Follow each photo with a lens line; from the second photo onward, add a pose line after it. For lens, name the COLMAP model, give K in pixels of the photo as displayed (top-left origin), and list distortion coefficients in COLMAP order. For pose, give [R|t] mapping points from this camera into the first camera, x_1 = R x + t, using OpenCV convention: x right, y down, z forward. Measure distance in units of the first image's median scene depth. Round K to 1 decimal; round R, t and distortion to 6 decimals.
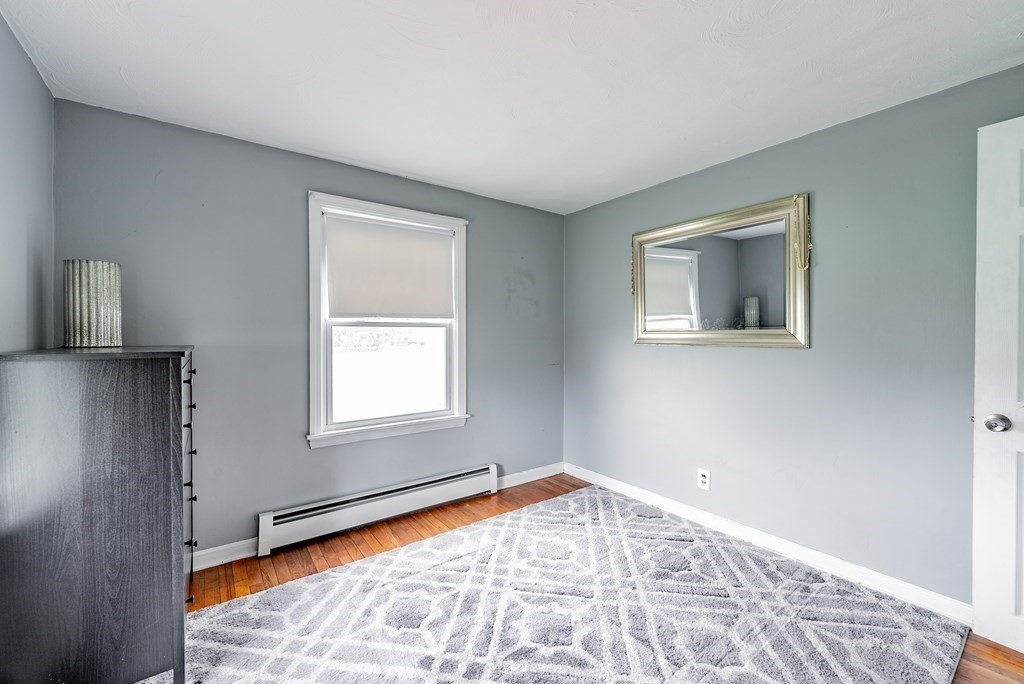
lens RADIAL K [[424.6, 0, 519.6], [0, 424.6, 336.5], [0, 0, 1]] dist [0.002330, -0.000710]
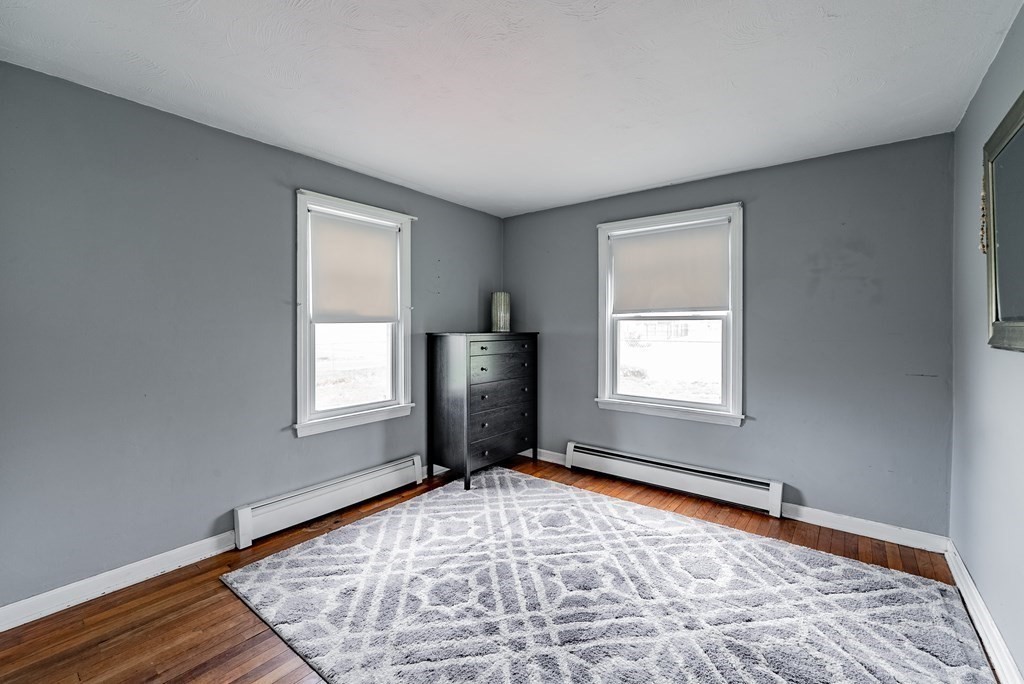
lens RADIAL K [[424.6, 0, 500.7], [0, 424.6, 326.6], [0, 0, 1]] dist [0.002330, -0.000710]
pose [[0.250575, 0.001775, -0.968095, 0.744690], [-0.009037, 0.999959, -0.000506, -0.000989], [0.968055, 0.008875, 0.250581, 0.317575]]
